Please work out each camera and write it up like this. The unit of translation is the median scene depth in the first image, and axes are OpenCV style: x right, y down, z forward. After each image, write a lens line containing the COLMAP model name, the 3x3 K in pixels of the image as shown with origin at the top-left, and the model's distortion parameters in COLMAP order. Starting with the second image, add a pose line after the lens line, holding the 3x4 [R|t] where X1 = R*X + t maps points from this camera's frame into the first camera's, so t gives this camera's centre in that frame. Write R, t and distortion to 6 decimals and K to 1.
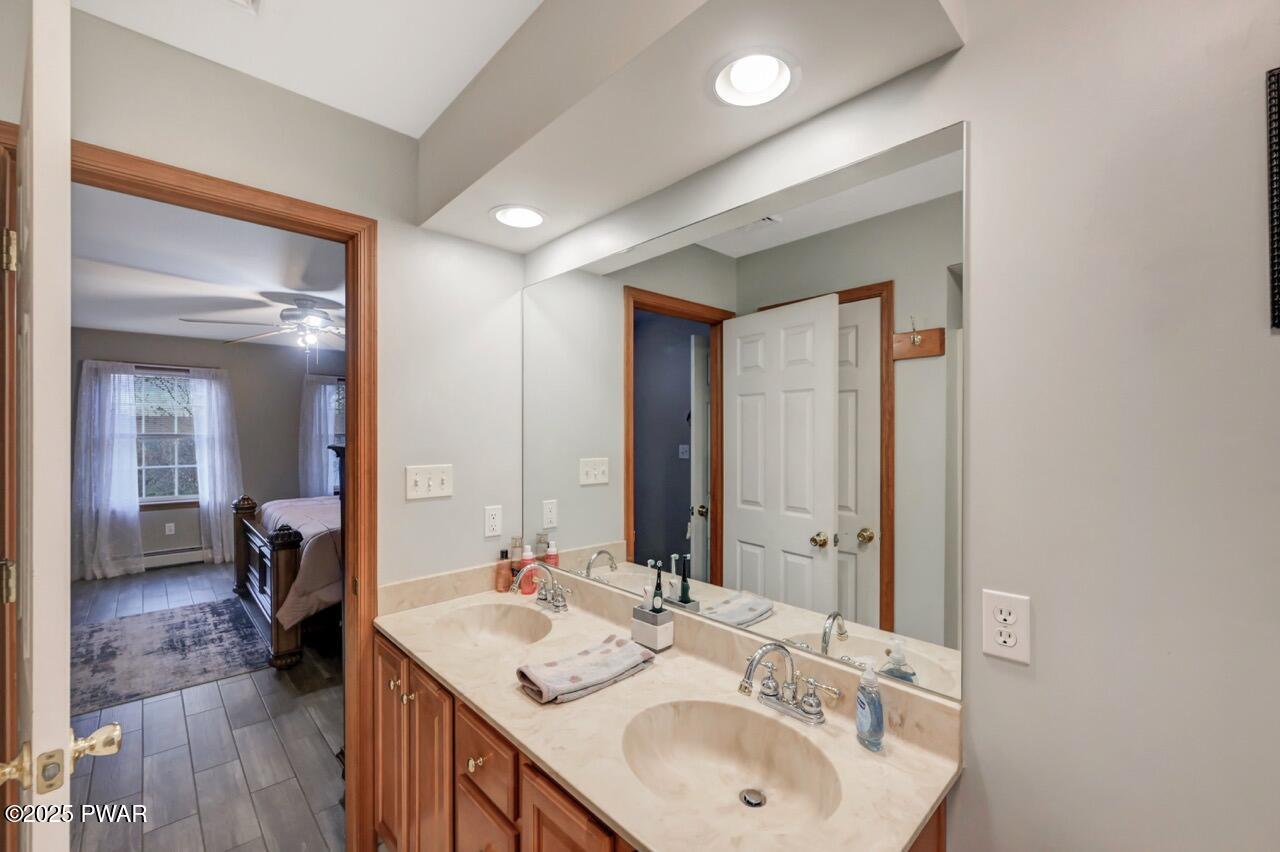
lens RADIAL K [[526.4, 0, 639.6], [0, 526.4, 434.4], [0, 0, 1]] dist [0.001146, 0.000052]
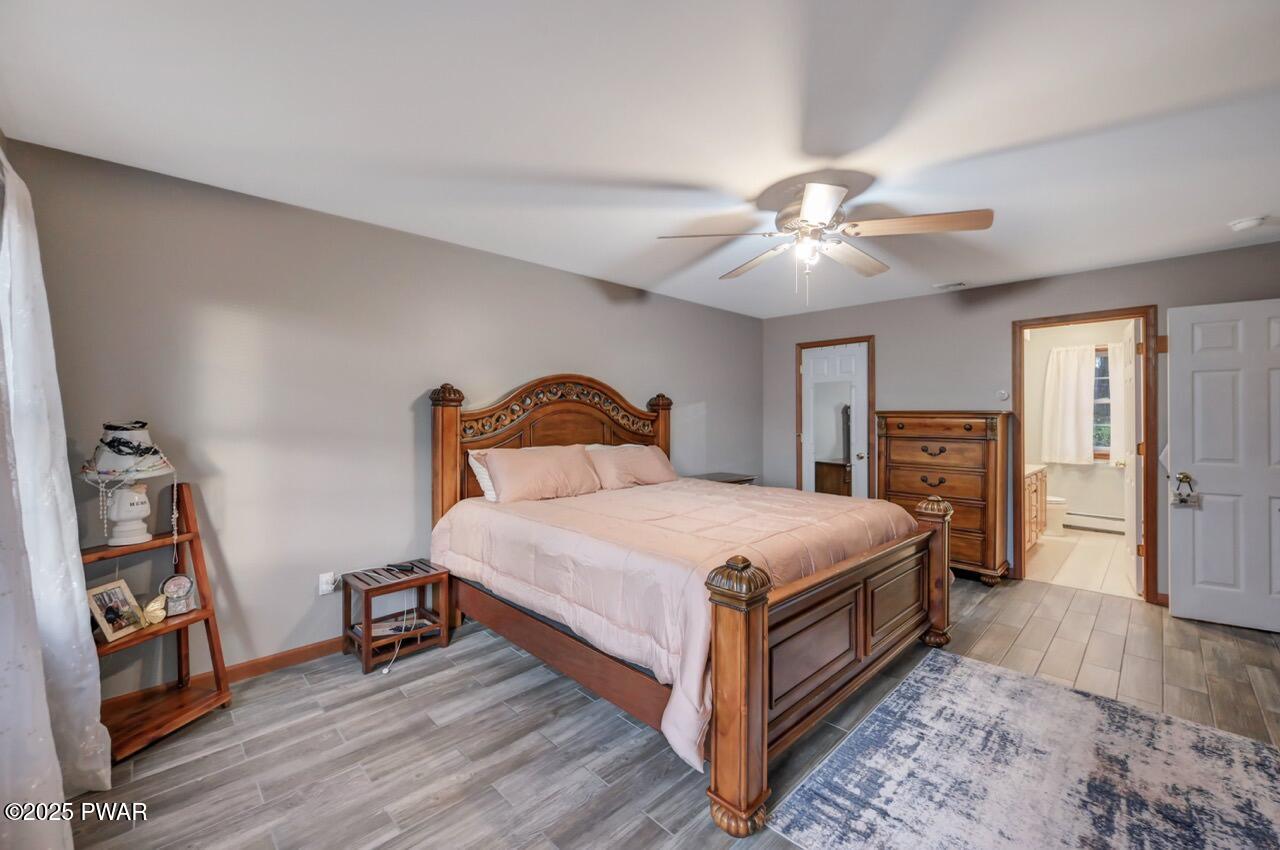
lens RADIAL K [[504.7, 0, 641.2], [0, 504.7, 413.8], [0, 0, 1]] dist [-0.010355, 0.000660]
pose [[-0.010640, 0.006889, 0.999920, -1.269126], [0.005458, 0.999962, -0.006832, 0.020556], [-0.999928, 0.005385, -0.010678, 1.234463]]
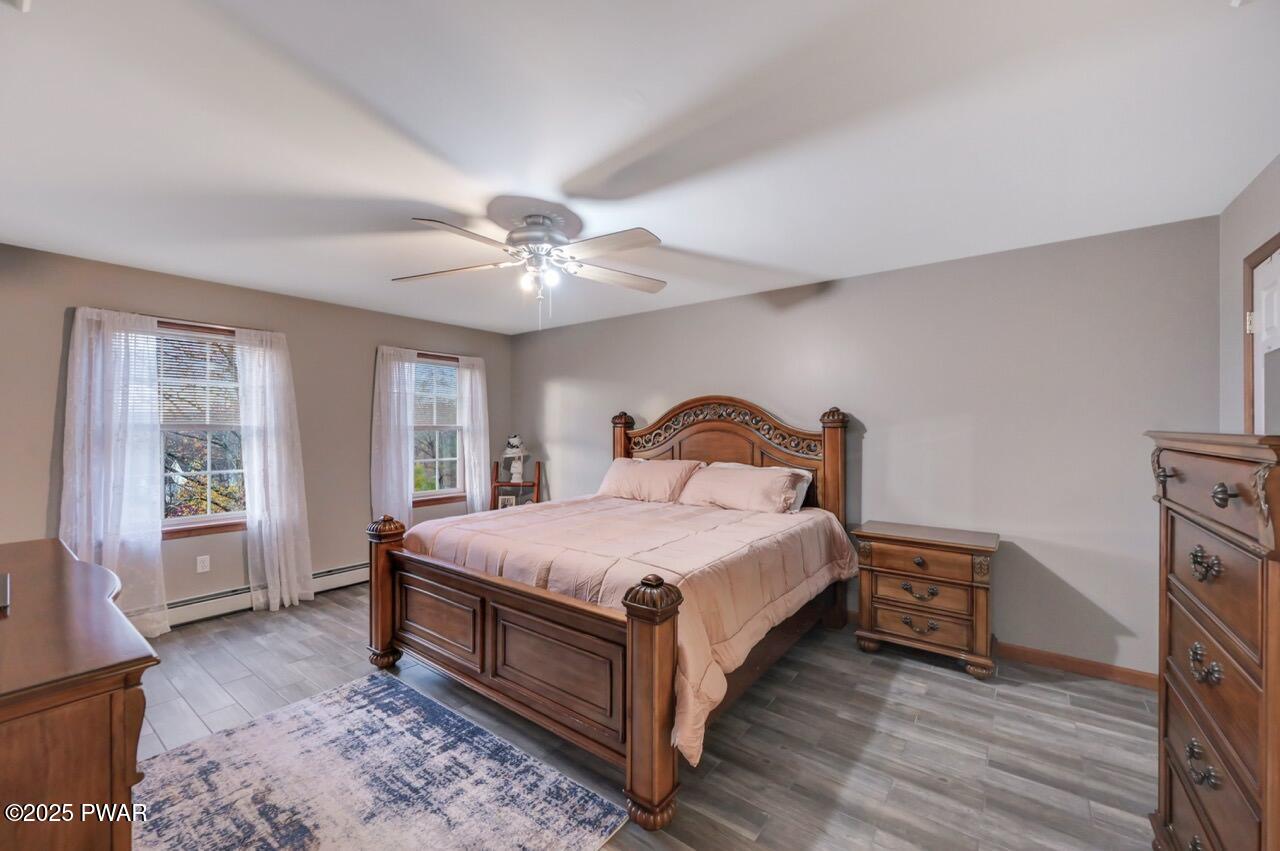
lens RADIAL K [[504.7, 0, 645.2], [0, 504.7, 427.6], [0, 0, 1]] dist [-0.010355, 0.000660]
pose [[0.983405, 0.001584, 0.181419, -0.625787], [-0.000564, 0.999984, -0.005671, 0.009413], [-0.181425, 0.005475, 0.983390, 0.364095]]
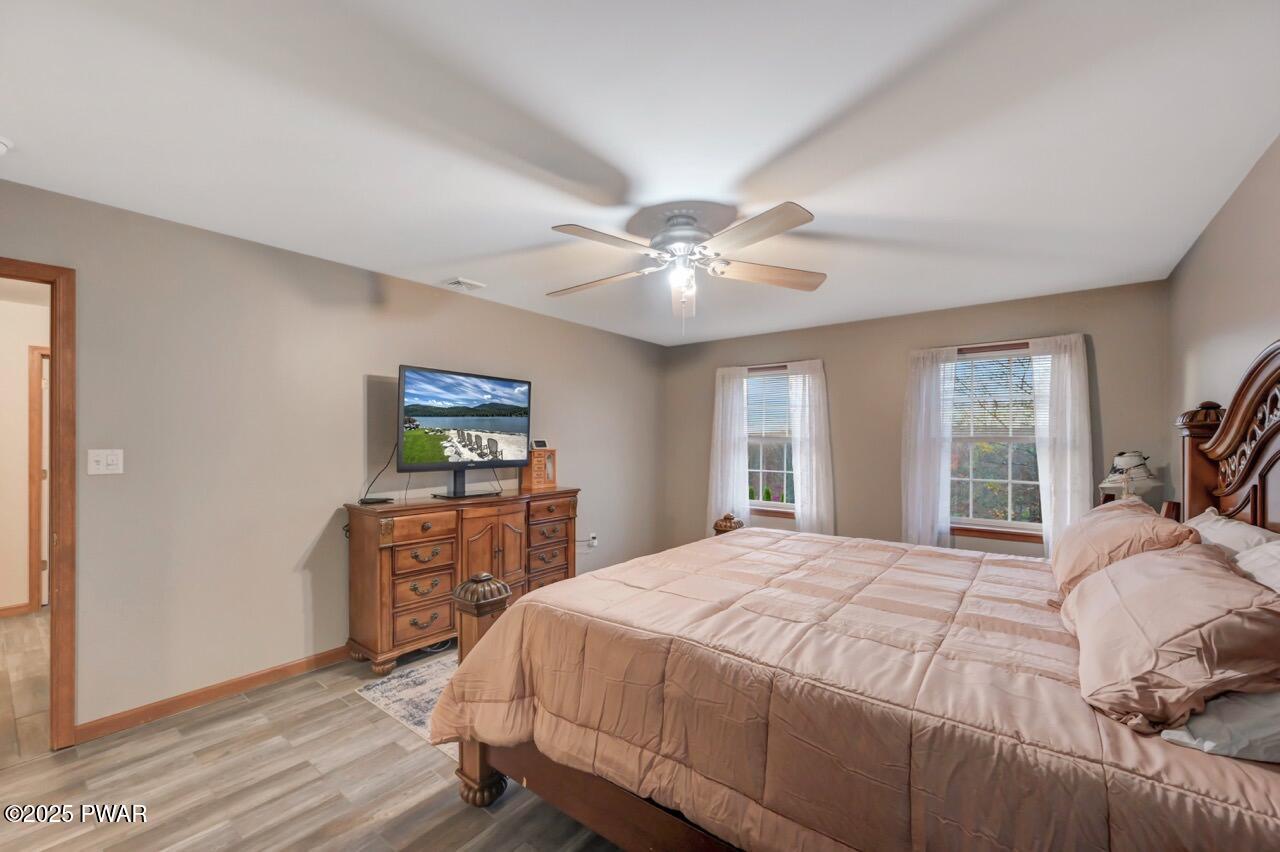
lens RADIAL K [[504.7, 0, 650.1], [0, 504.7, 436.8], [0, 0, 1]] dist [-0.010355, 0.000660]
pose [[0.146291, -0.004082, -0.989233, -0.041808], [-0.007149, 0.999961, -0.005183, 0.007929], [0.989216, 0.007831, 0.146256, 0.902206]]
